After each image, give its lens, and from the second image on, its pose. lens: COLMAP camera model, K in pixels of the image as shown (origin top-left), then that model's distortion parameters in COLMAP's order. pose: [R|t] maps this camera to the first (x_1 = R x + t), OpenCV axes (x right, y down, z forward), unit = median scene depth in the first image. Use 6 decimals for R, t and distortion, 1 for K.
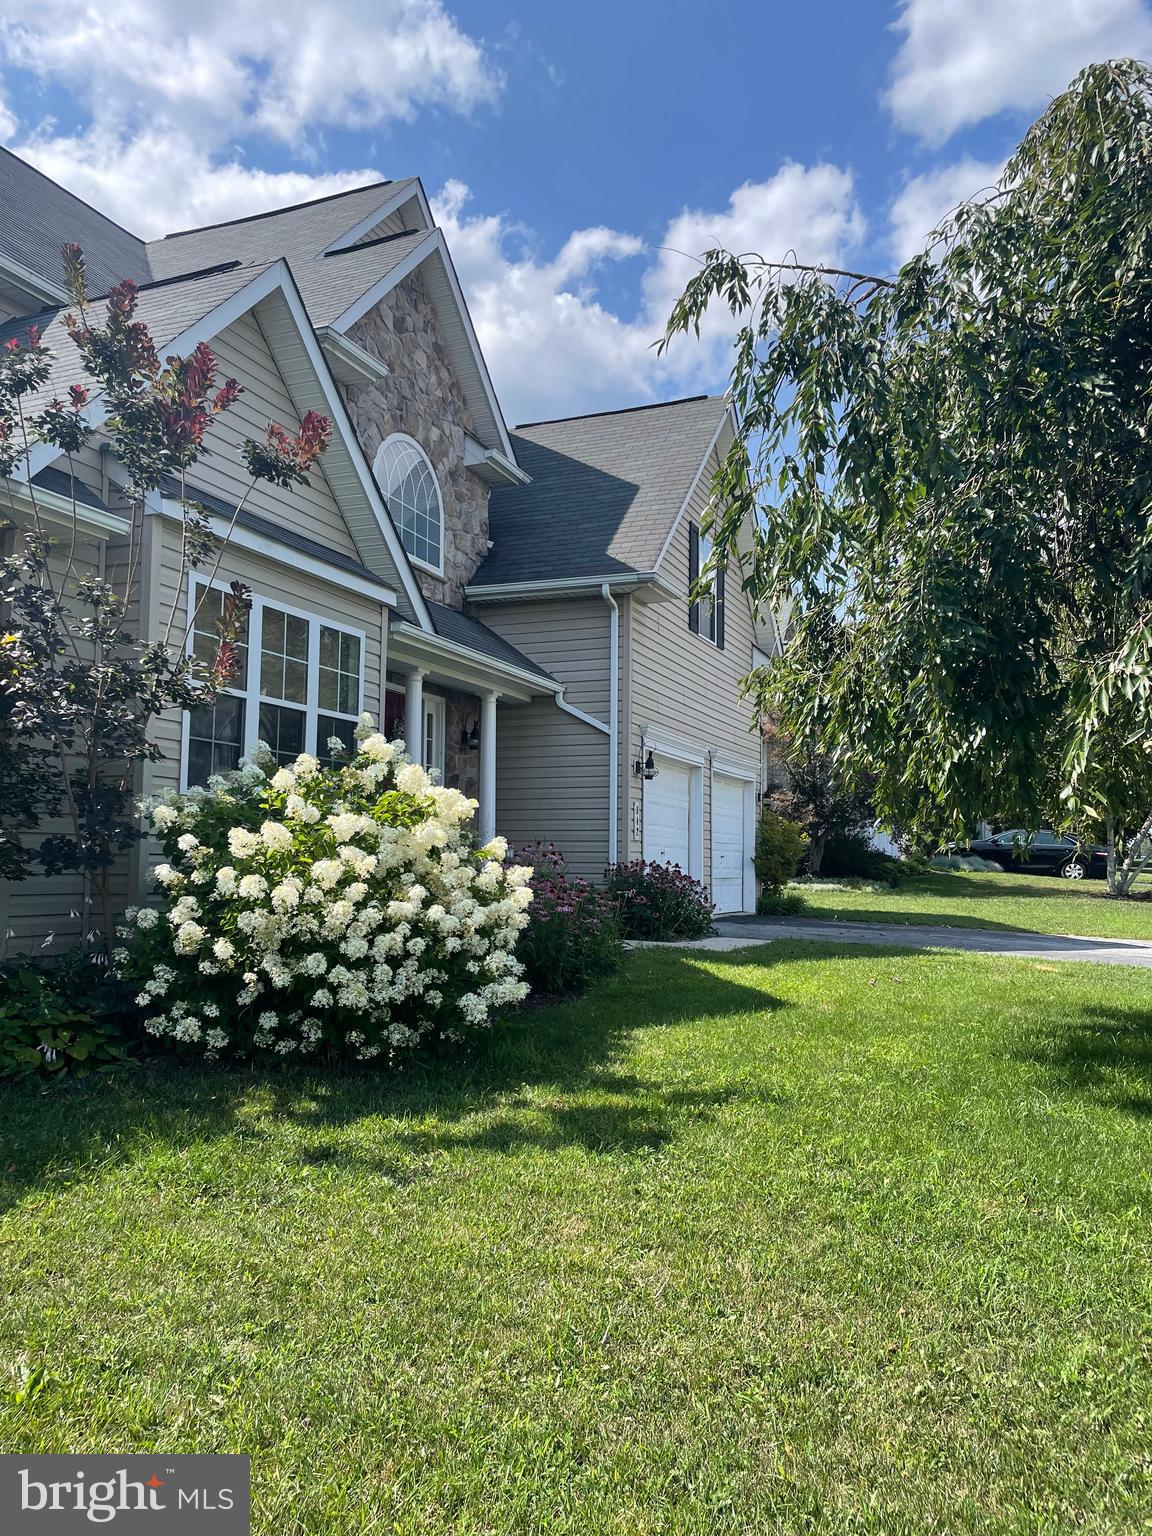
lens RADIAL K [[1166.1, 0, 576.1], [0, 1166.1, 747.9], [0, 0, 1]] dist [0.059882, -0.088910]
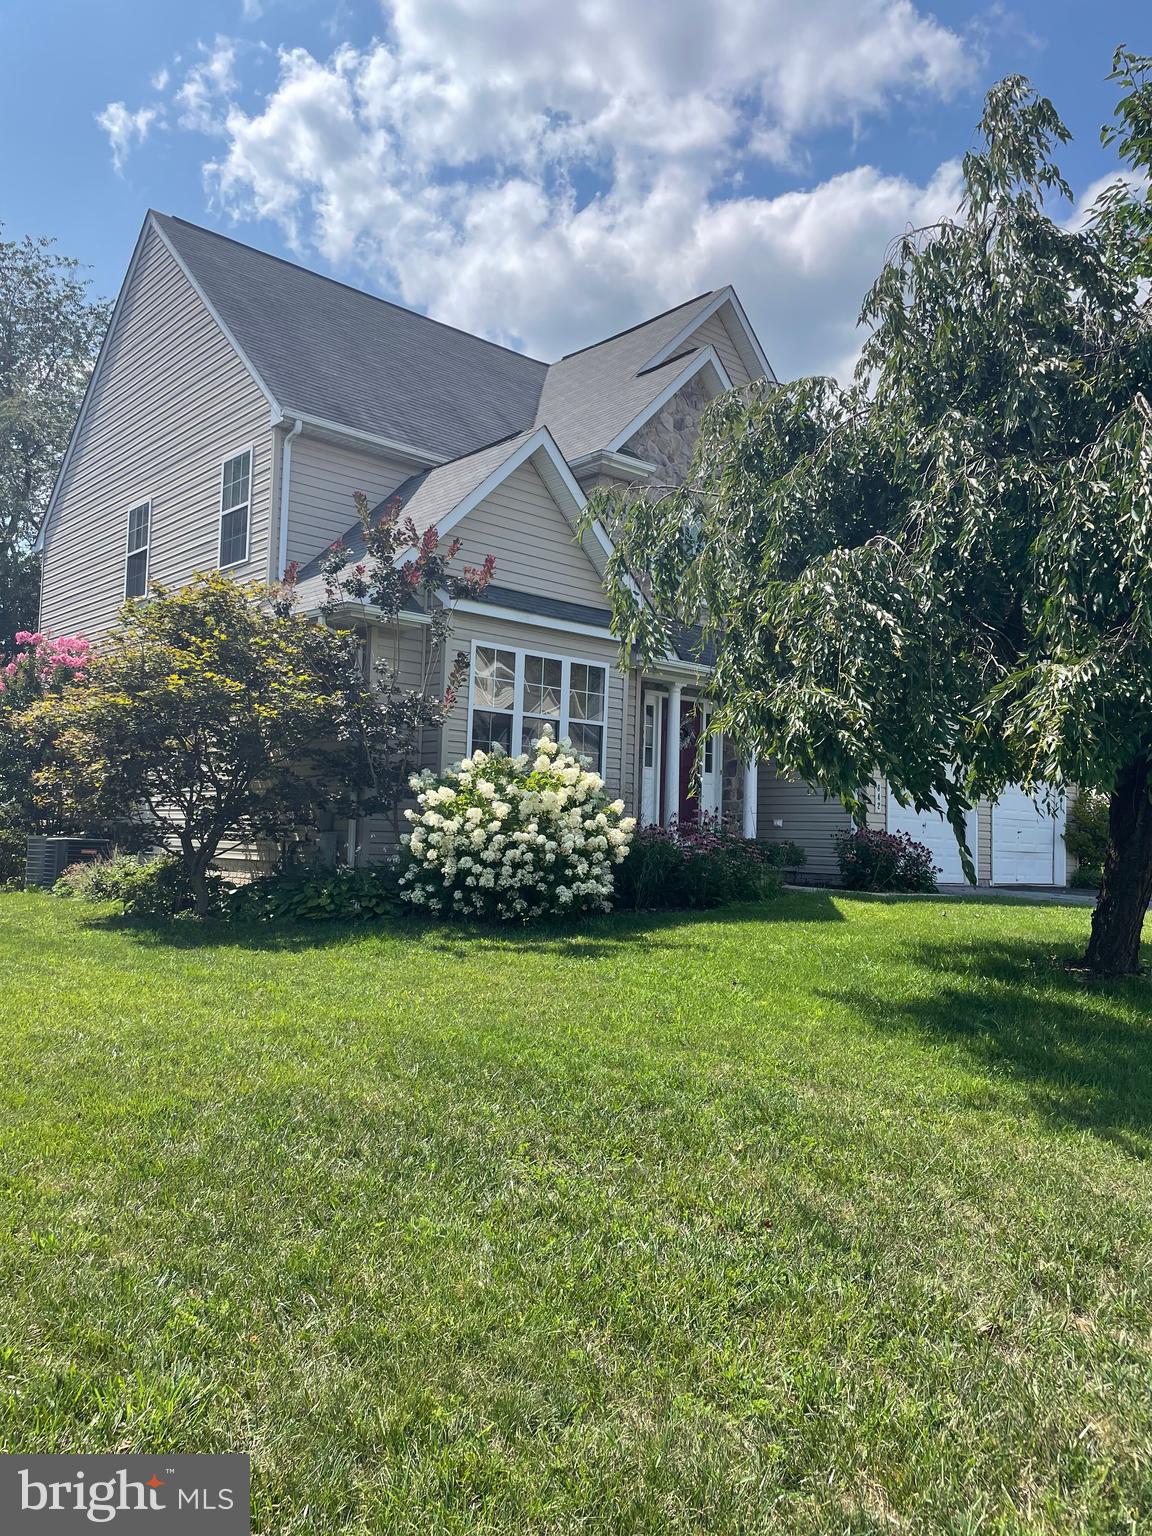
lens RADIAL K [[1166.1, 0, 567.7], [0, 1166.1, 730.7], [0, 0, 1]] dist [0.059882, -0.088910]
pose [[0.894533, -0.026395, -0.446223, 0.711514], [0.024732, 0.999648, -0.009551, -0.004309], [0.446318, -0.002492, 0.894871, -0.559213]]
